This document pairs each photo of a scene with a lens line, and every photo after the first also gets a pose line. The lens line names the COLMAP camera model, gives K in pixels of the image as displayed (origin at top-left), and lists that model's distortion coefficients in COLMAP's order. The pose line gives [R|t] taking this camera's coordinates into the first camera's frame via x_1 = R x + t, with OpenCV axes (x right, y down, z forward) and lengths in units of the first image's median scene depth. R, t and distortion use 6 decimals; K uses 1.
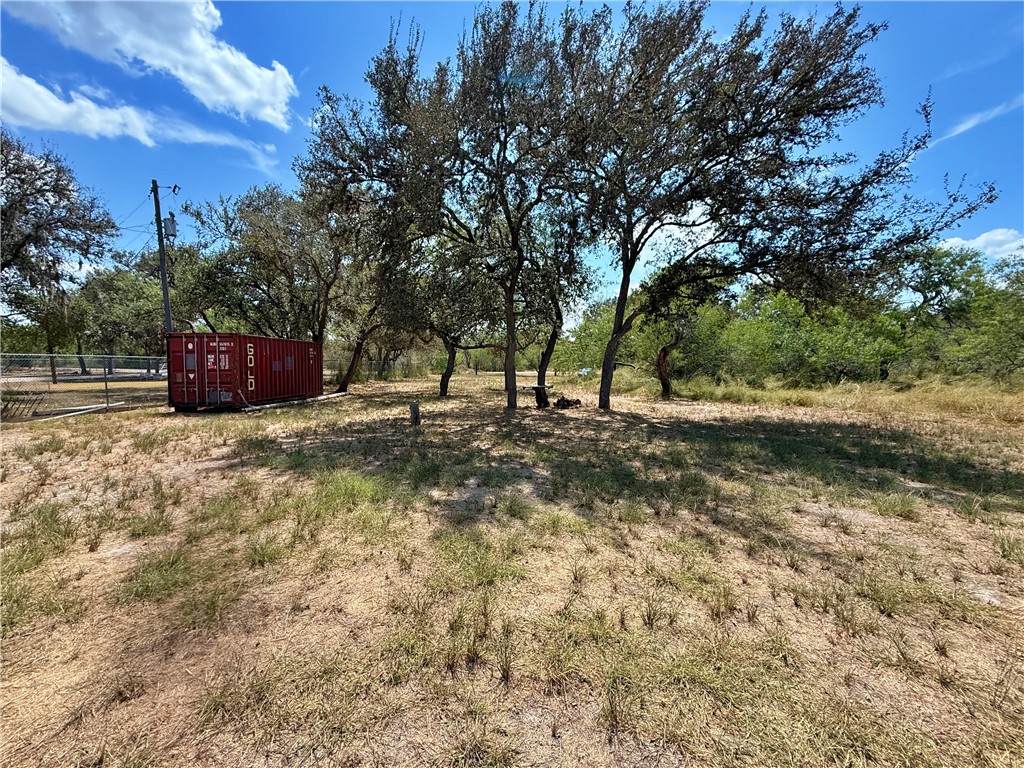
lens RADIAL K [[407.3, 0, 510.0], [0, 407.3, 382.9], [0, 0, 1]] dist [-0.000593, -0.000459]
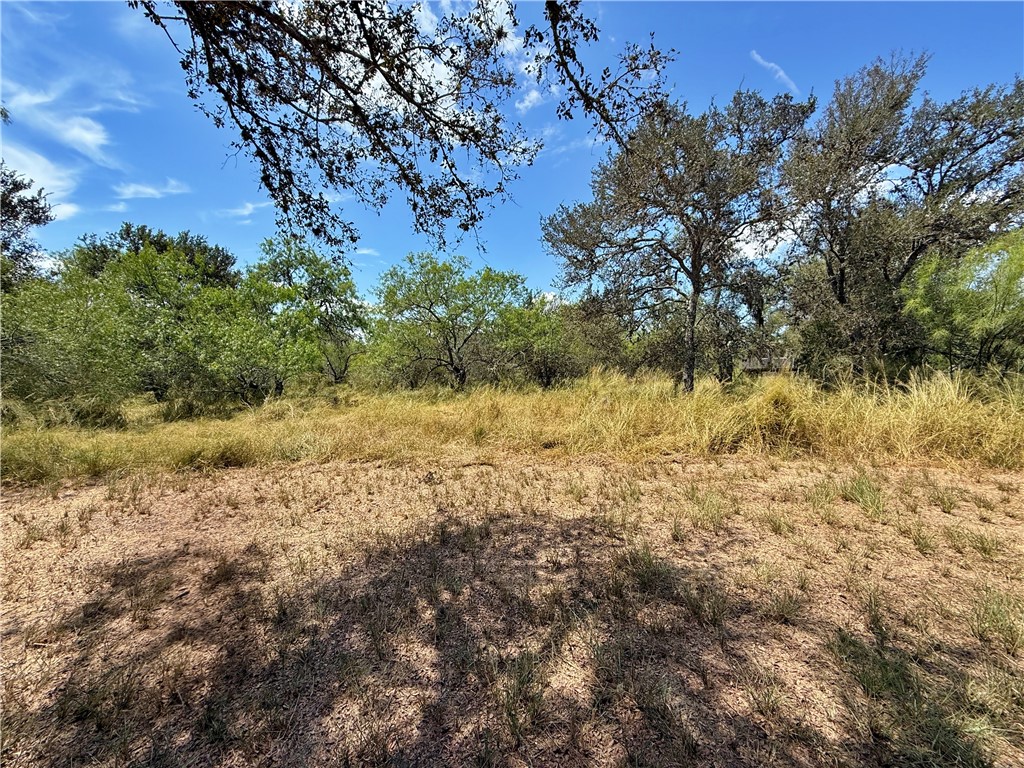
lens RADIAL K [[407.3, 0, 509.5], [0, 407.3, 379.0], [0, 0, 1]] dist [-0.000593, -0.000459]
pose [[0.244796, -0.018563, 0.969397, 0.273286], [0.065418, 0.997855, 0.002588, -0.011189], [-0.967365, 0.062783, 0.245485, 0.438882]]
